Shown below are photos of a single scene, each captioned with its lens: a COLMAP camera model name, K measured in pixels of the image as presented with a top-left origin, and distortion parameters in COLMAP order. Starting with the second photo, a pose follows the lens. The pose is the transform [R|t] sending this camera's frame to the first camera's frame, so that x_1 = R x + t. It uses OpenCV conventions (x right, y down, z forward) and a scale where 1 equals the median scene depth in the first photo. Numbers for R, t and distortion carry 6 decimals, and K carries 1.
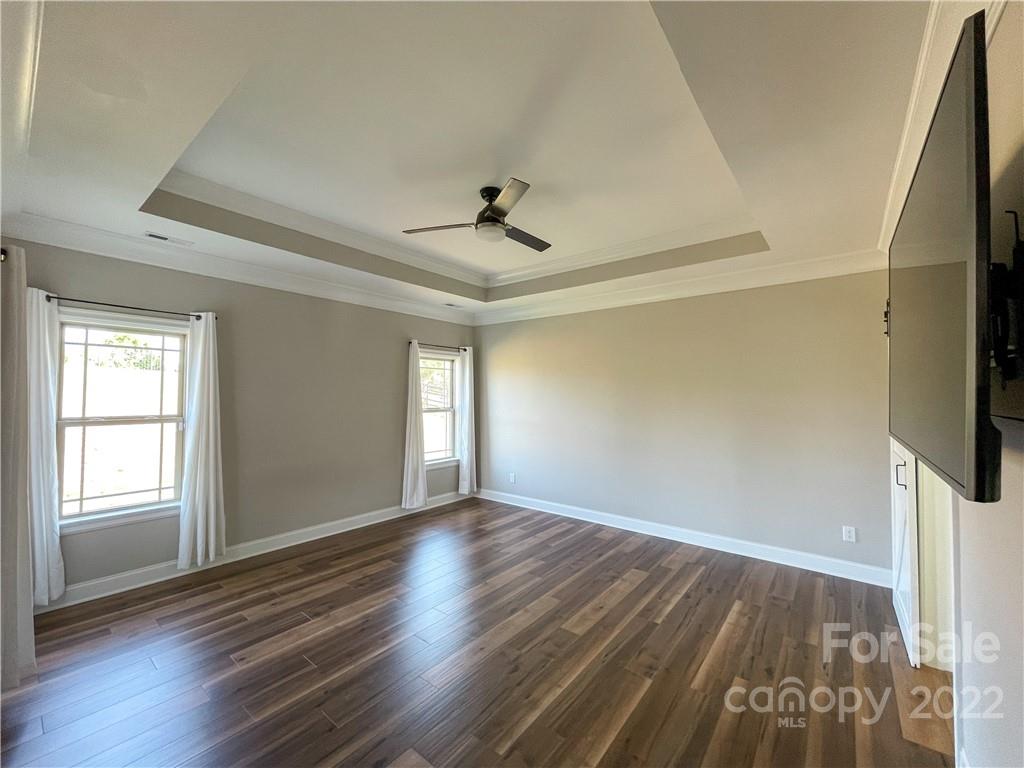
lens RADIAL K [[414.0, 0, 493.8], [0, 414.0, 380.3], [0, 0, 1]] dist [-0.008150, 0.002967]
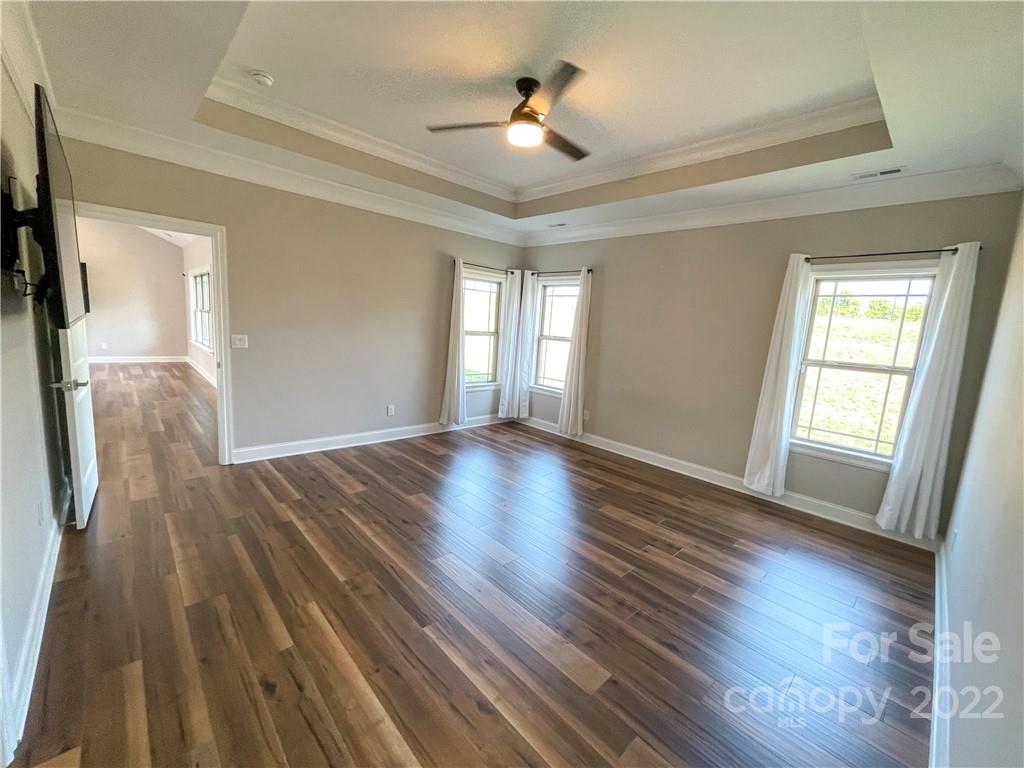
lens RADIAL K [[414.0, 0, 522.7], [0, 414.0, 379.7], [0, 0, 1]] dist [-0.008150, 0.002967]
pose [[-0.096824, 0.128819, -0.986930, 0.711288], [-0.022907, 0.991038, 0.131603, 0.034810], [0.995038, 0.035350, -0.093005, 0.832735]]
